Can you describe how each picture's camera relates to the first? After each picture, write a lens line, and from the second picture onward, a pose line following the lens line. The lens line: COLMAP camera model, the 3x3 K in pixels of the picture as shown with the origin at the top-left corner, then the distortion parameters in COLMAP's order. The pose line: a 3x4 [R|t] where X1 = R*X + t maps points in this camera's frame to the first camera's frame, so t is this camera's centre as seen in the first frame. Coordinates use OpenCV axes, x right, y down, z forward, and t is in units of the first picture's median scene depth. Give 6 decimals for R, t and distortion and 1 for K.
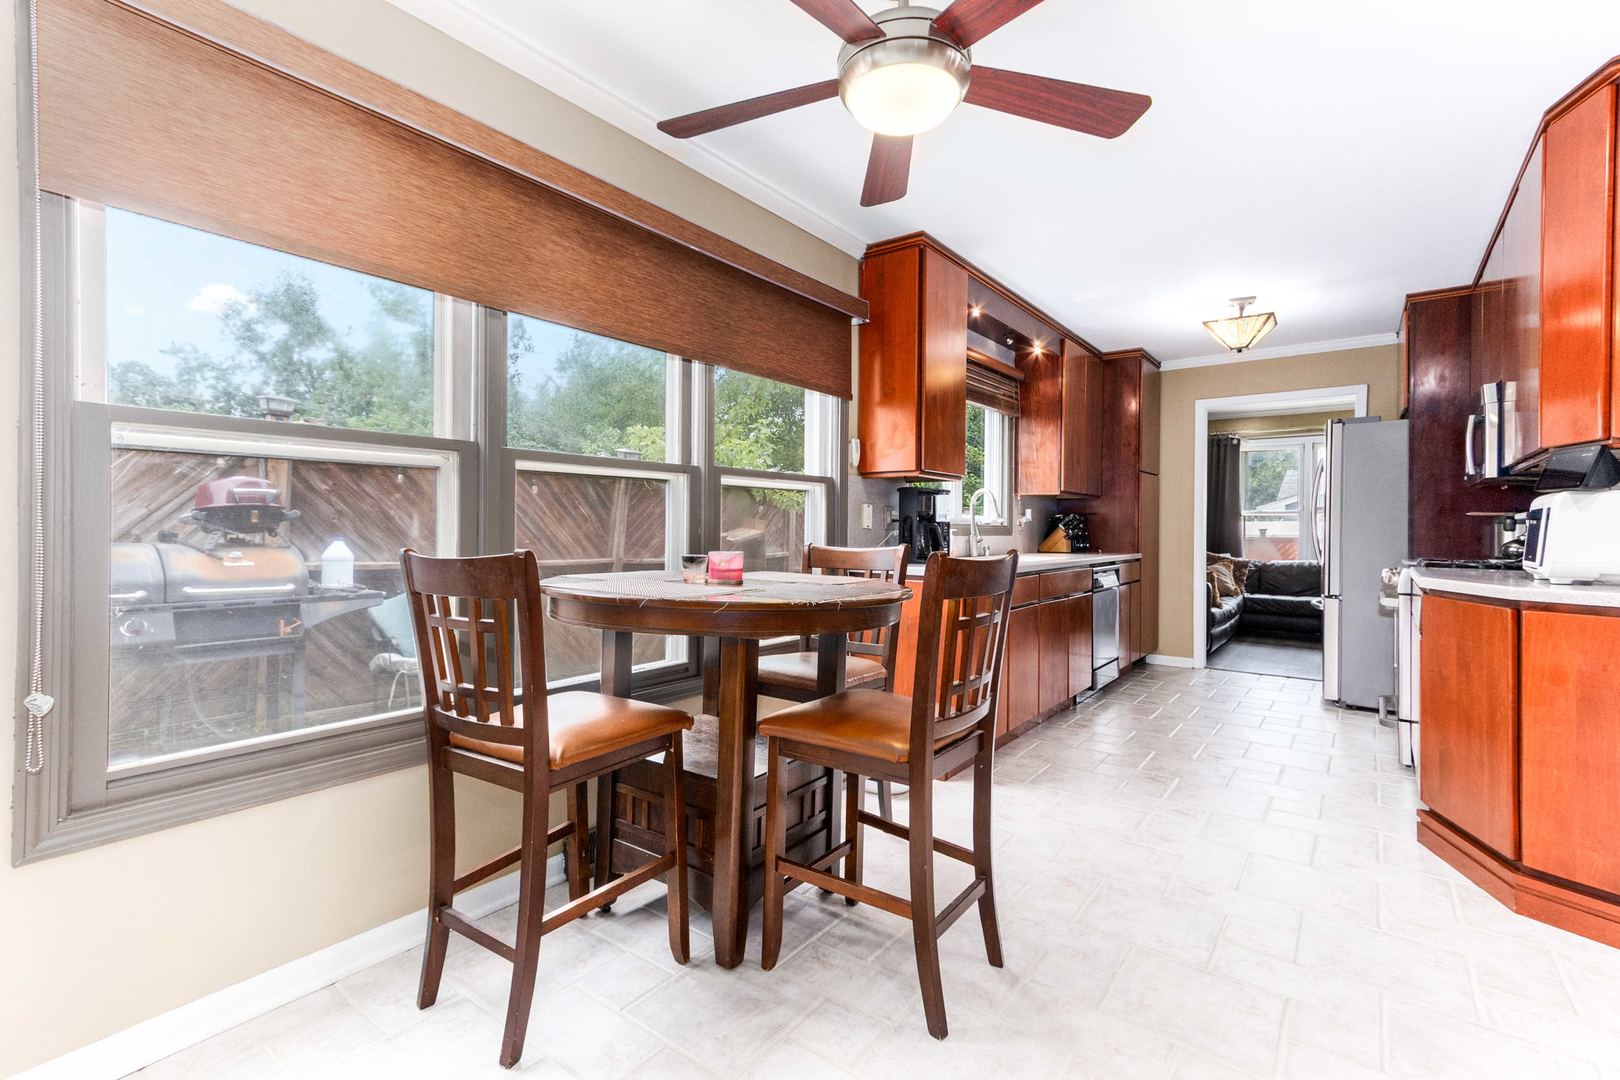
lens RADIAL K [[742.5, 0, 802.7], [0, 742.5, 529.4], [0, 0, 1]] dist [0.003921, -0.000120]
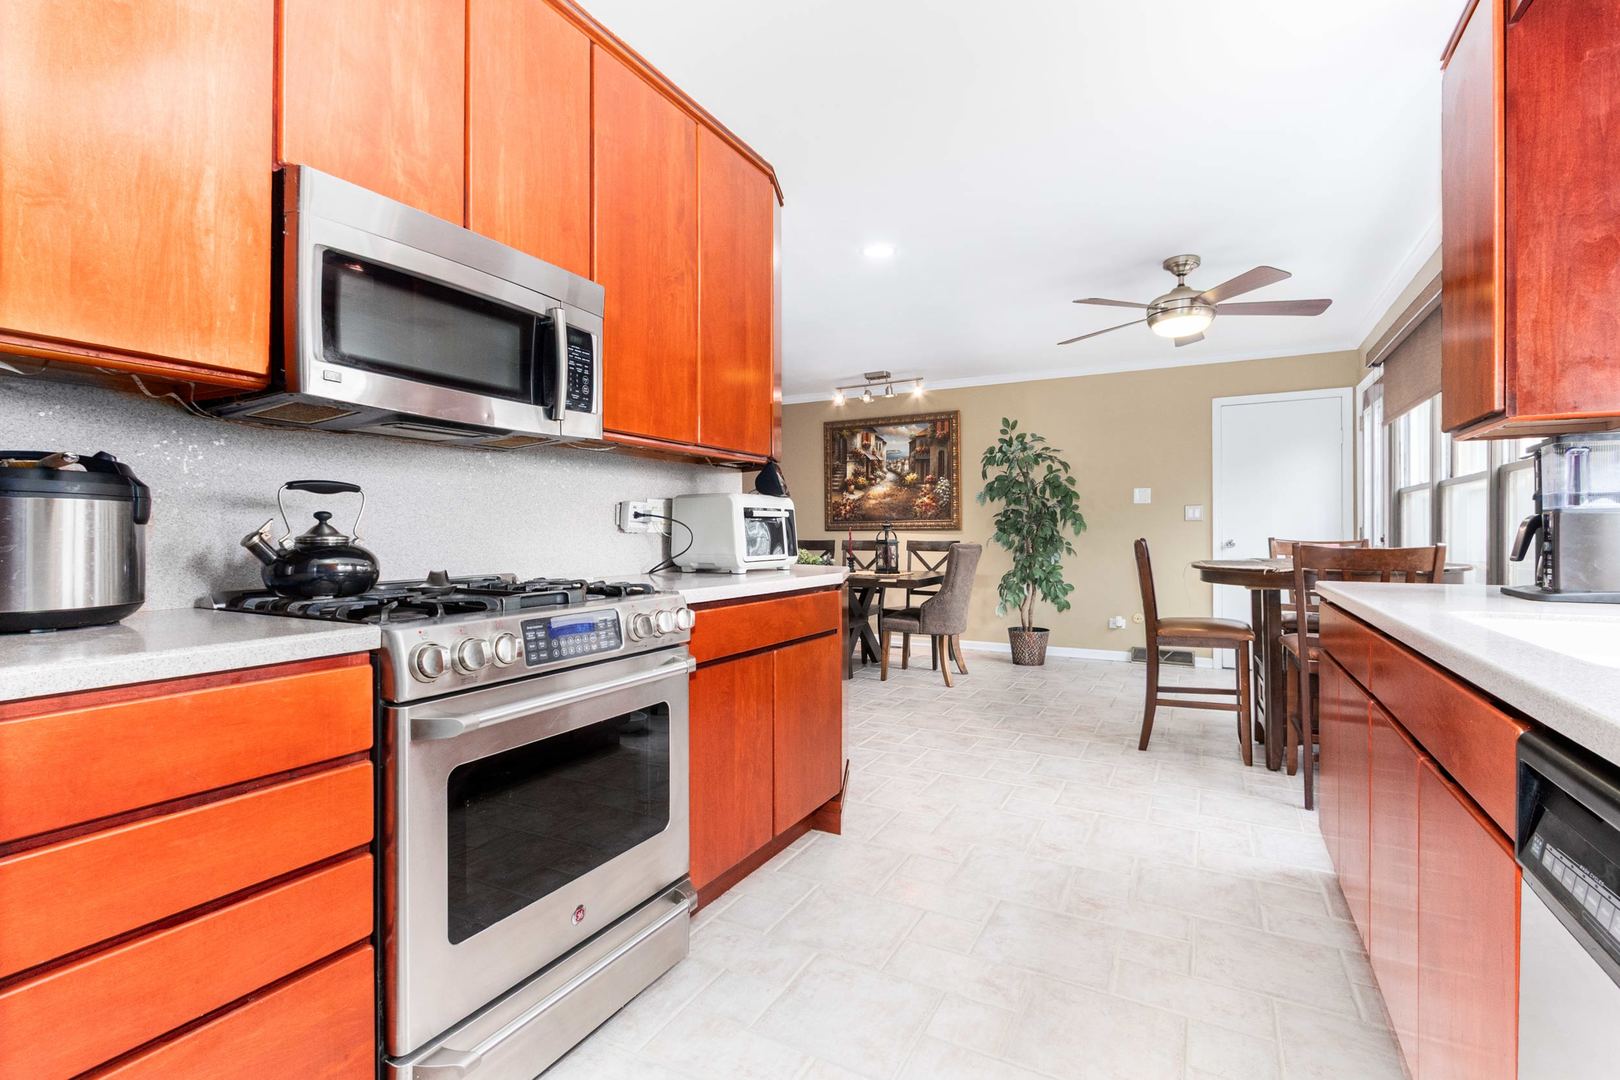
lens RADIAL K [[742.5, 0, 824.9], [0, 742.5, 533.1], [0, 0, 1]] dist [0.003921, -0.000120]
pose [[-0.984906, -0.011841, -0.172687, 1.027613], [-0.012324, 0.999923, 0.001727, 0.005769], [0.172653, 0.003829, -0.984975, 1.996255]]
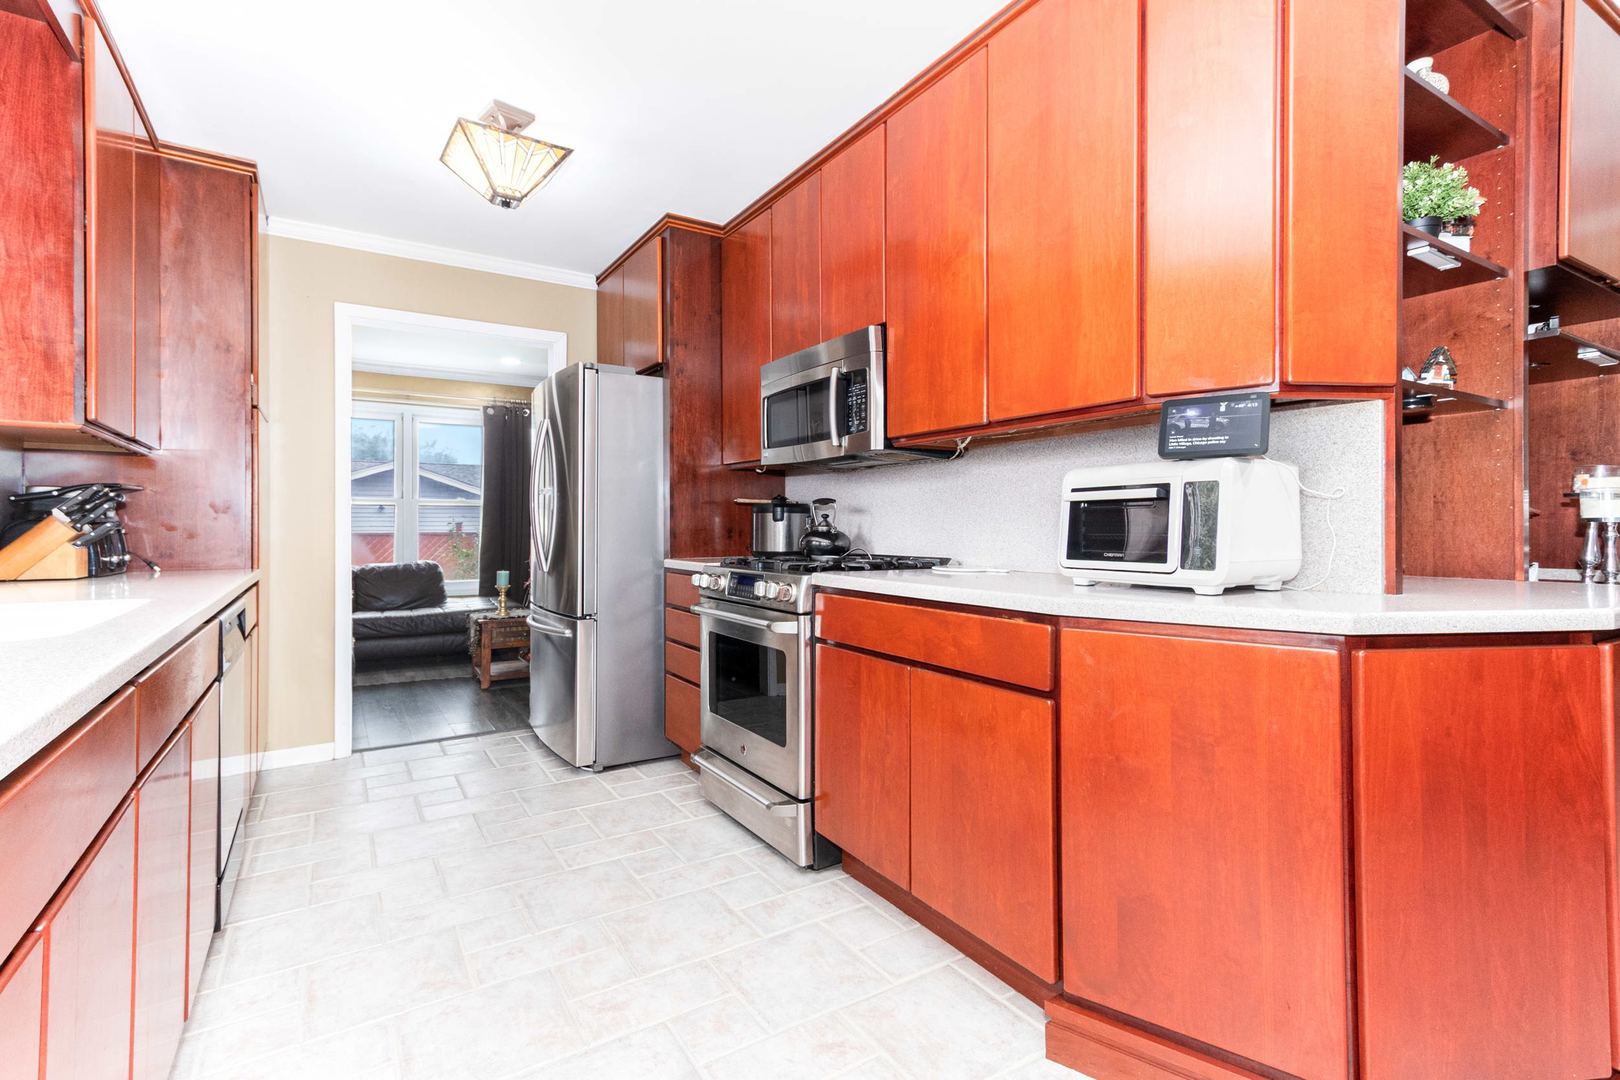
lens RADIAL K [[742.5, 0, 812.8], [0, 742.5, 524.4], [0, 0, 1]] dist [0.003921, -0.000120]
pose [[0.338973, -0.010053, 0.940742, 0.219707], [0.007473, 0.999940, 0.007993, 0.001030], [-0.940766, 0.004321, 0.339028, 0.966353]]
